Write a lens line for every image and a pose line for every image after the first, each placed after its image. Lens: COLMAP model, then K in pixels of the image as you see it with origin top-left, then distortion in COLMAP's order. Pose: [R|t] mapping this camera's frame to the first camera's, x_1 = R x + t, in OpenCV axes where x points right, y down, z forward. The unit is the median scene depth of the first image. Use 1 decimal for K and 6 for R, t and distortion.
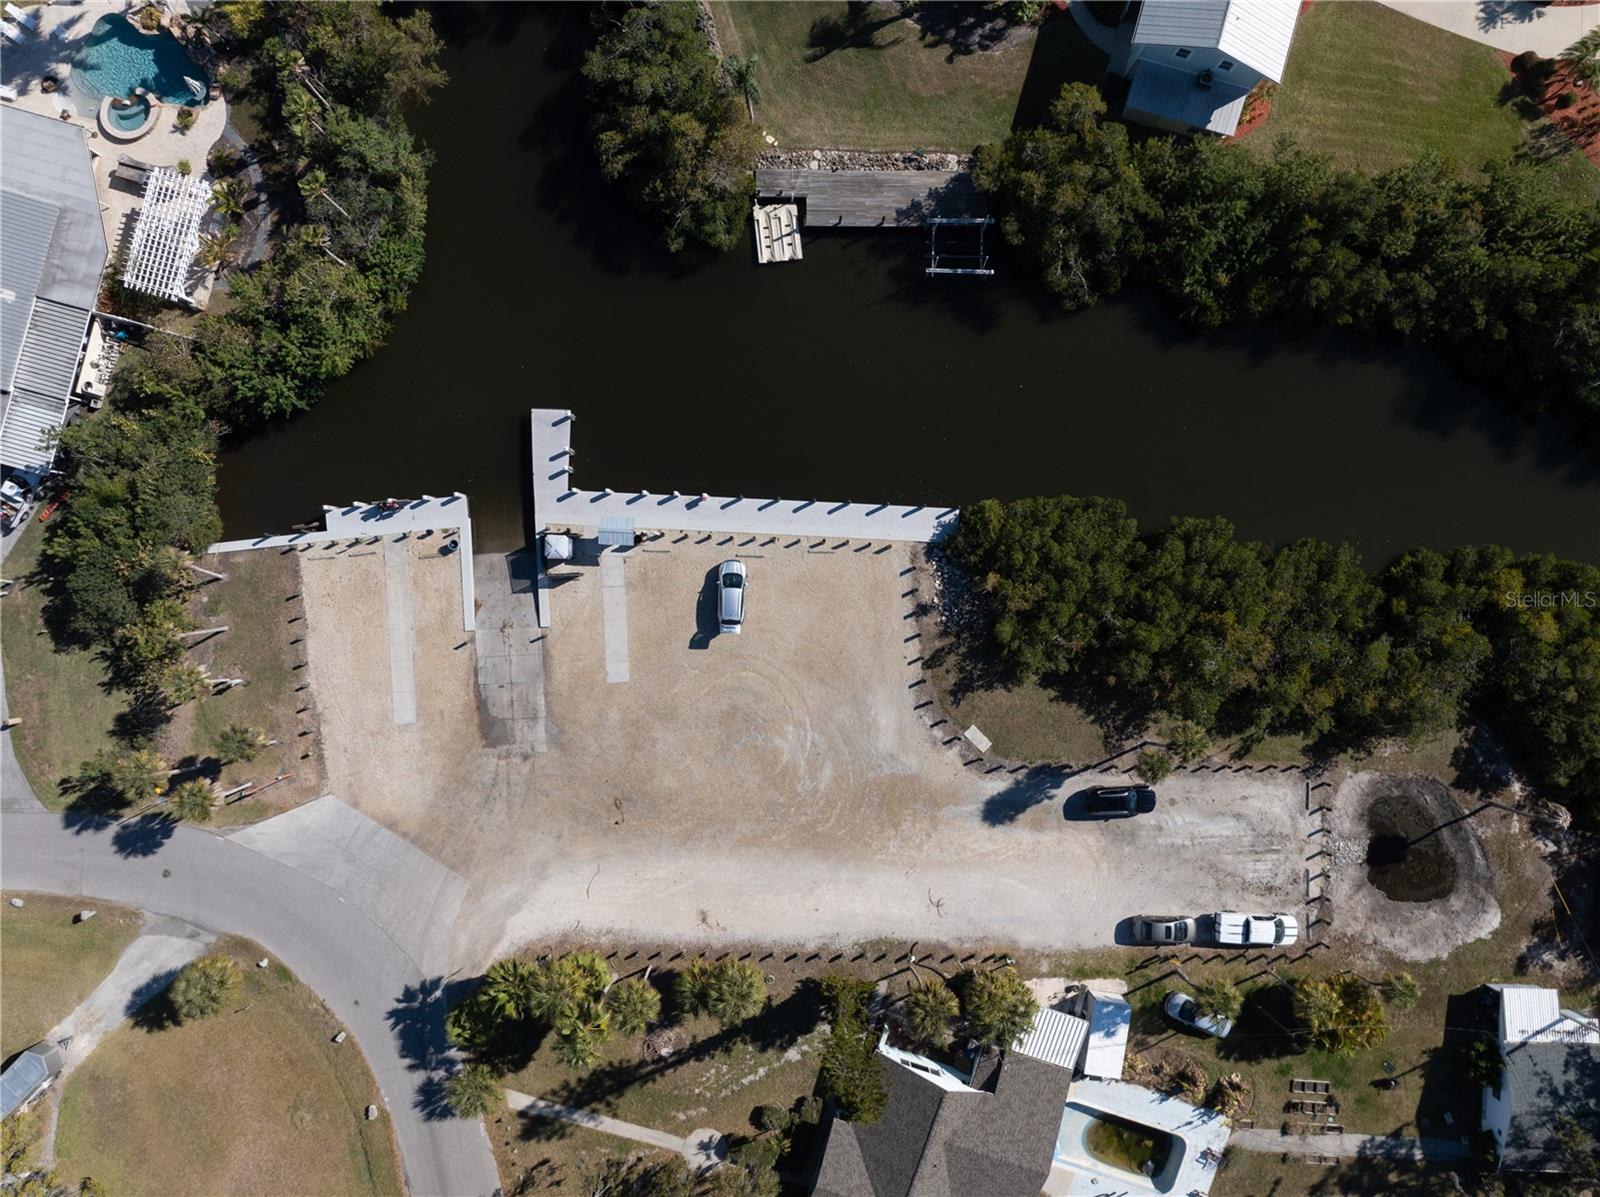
lens RADIAL K [[1127.1, 0, 800.0], [0, 1127.1, 598.5], [0, 0, 1]] dist [-0.028352, -0.021608]
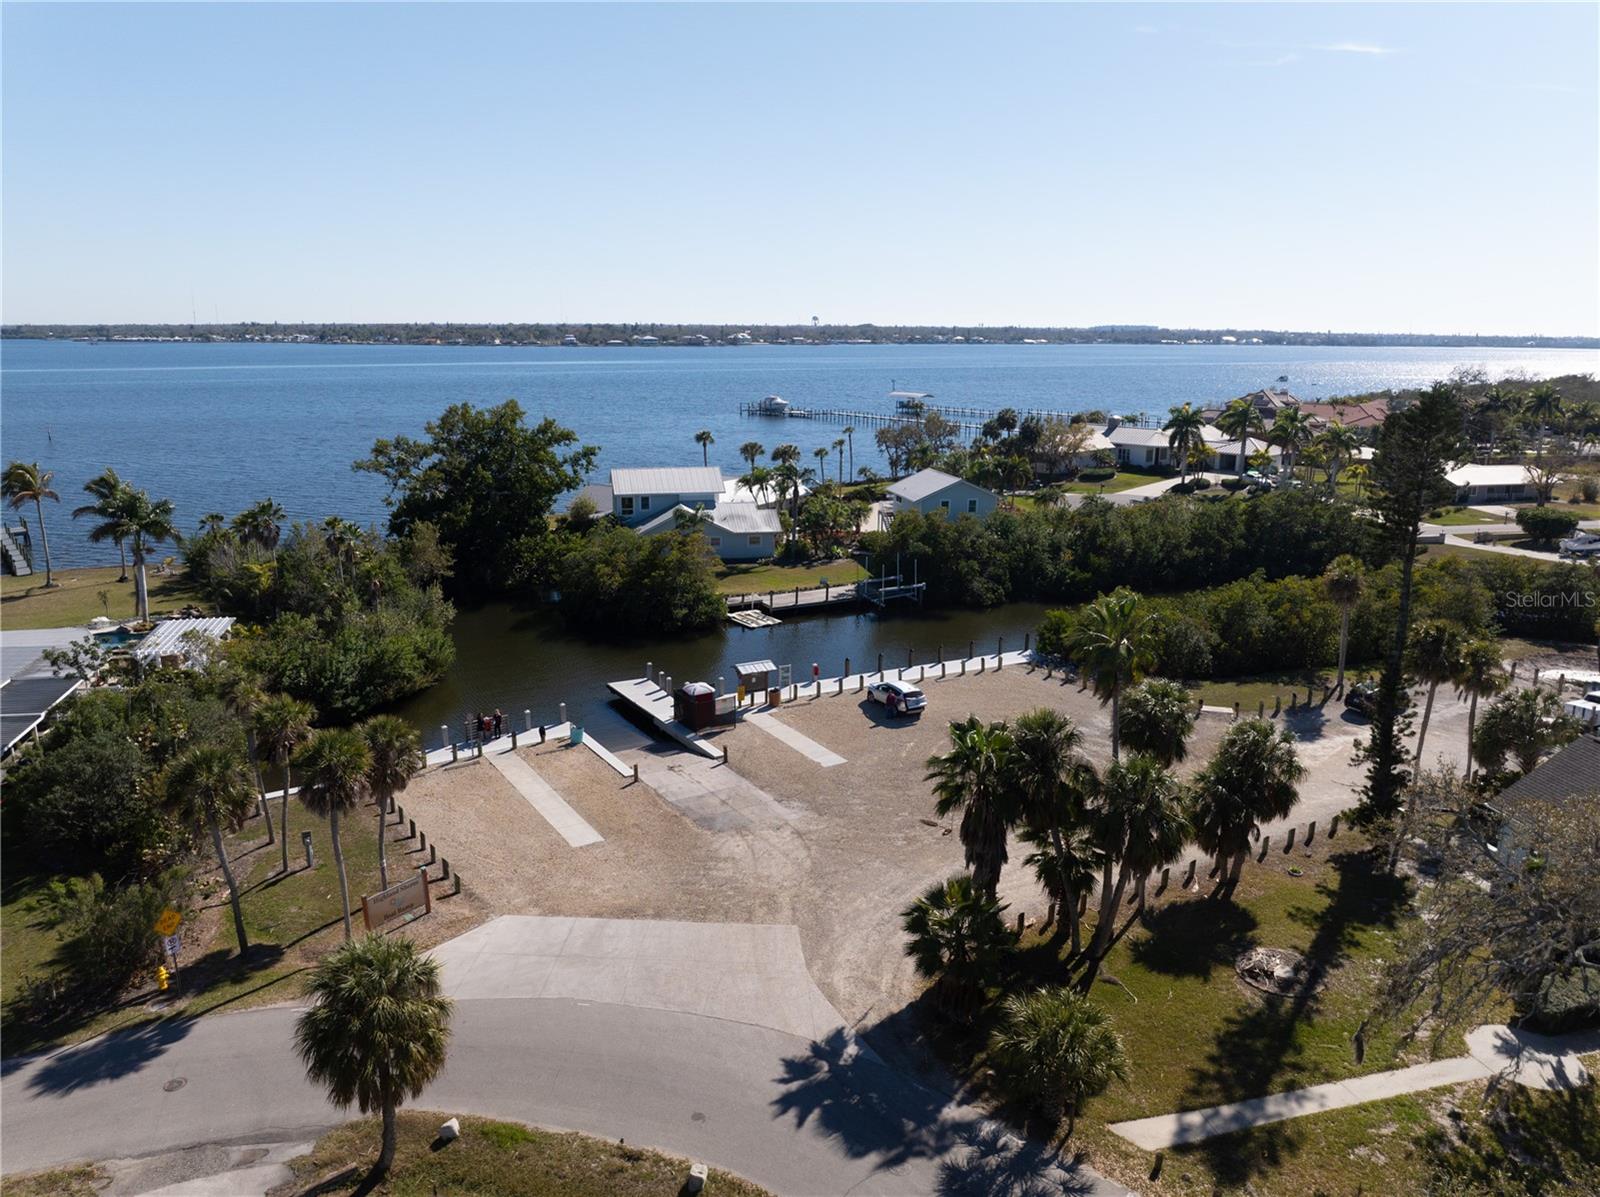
lens RADIAL K [[1127.1, 0, 800.0], [0, 1127.1, 598.5], [0, 0, 1]] dist [-0.028352, -0.021608]
pose [[0.871619, -0.102089, 0.479436, -0.545189], [0.490055, 0.203956, -0.847495, 0.697429], [-0.011264, 0.973642, 0.227801, 0.712839]]
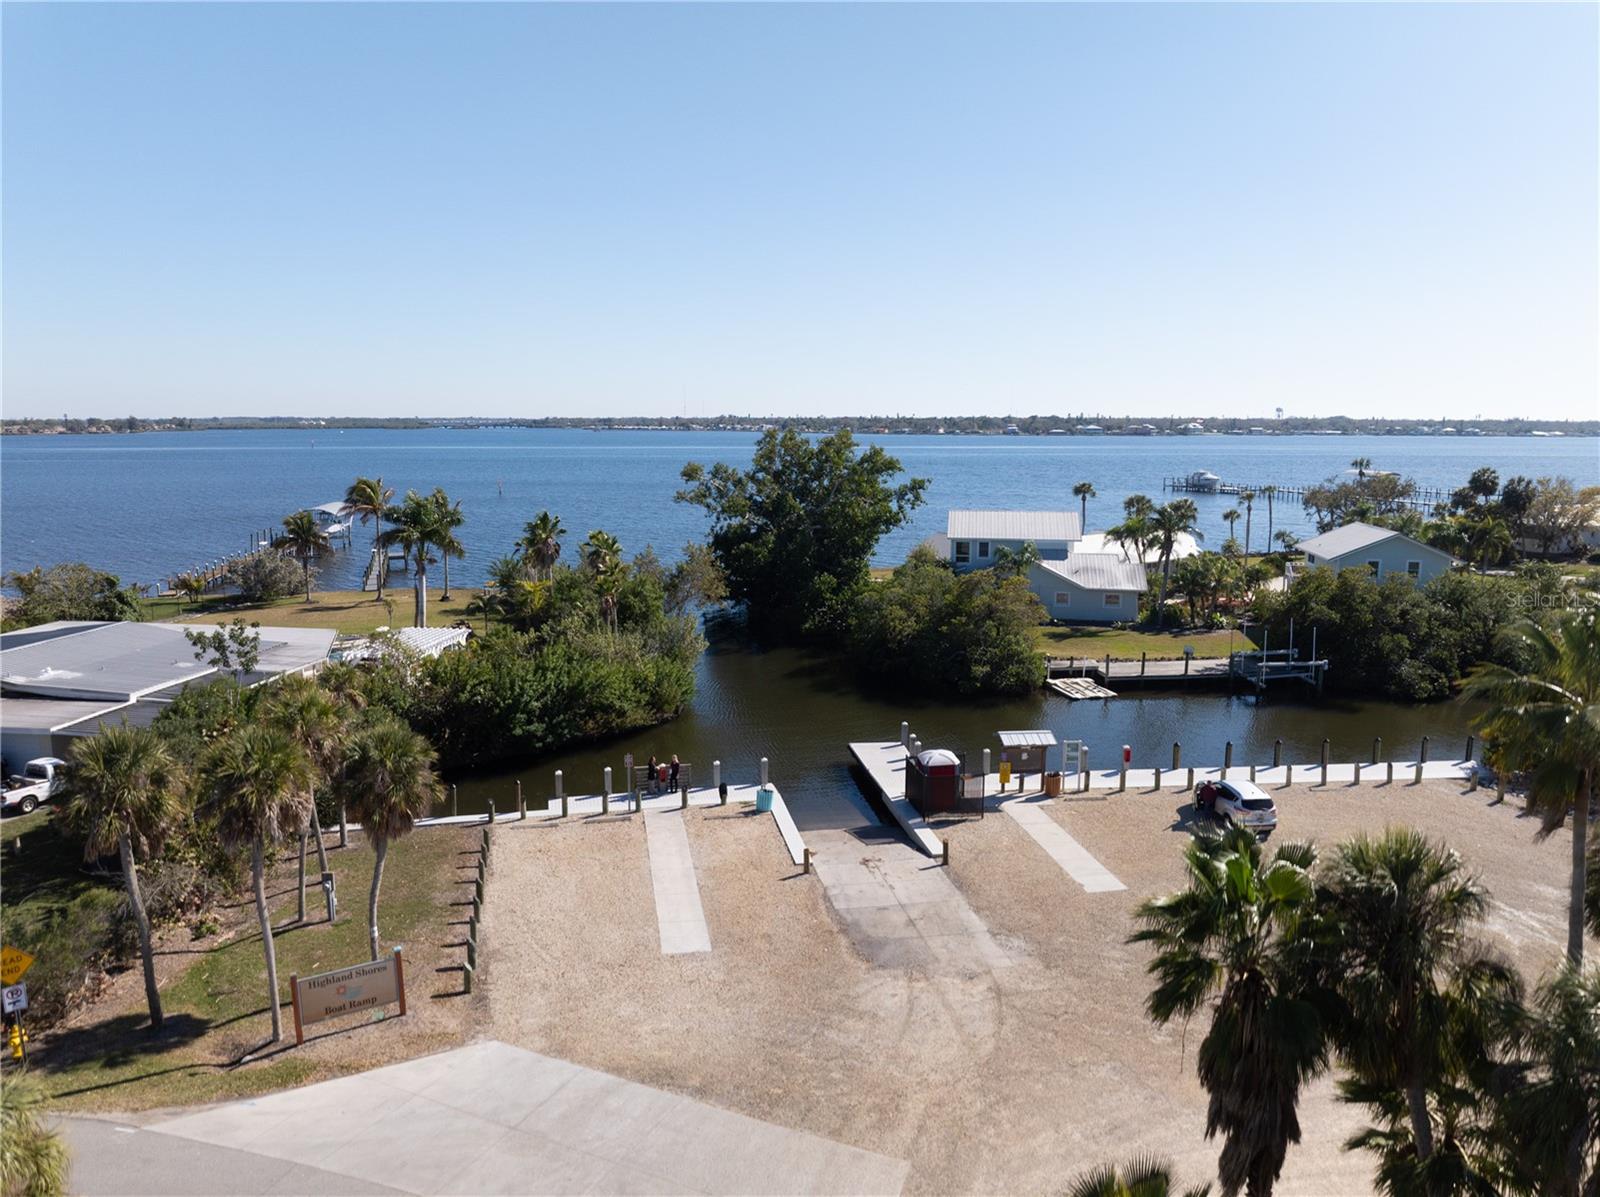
lens RADIAL K [[1127.1, 0, 800.0], [0, 1127.1, 598.5], [0, 0, 1]] dist [-0.028352, -0.021608]
pose [[0.992372, -0.010590, 0.122822, -0.361654], [0.123007, 0.151024, -0.980847, 0.535961], [-0.008162, 0.988473, 0.151175, 0.794429]]
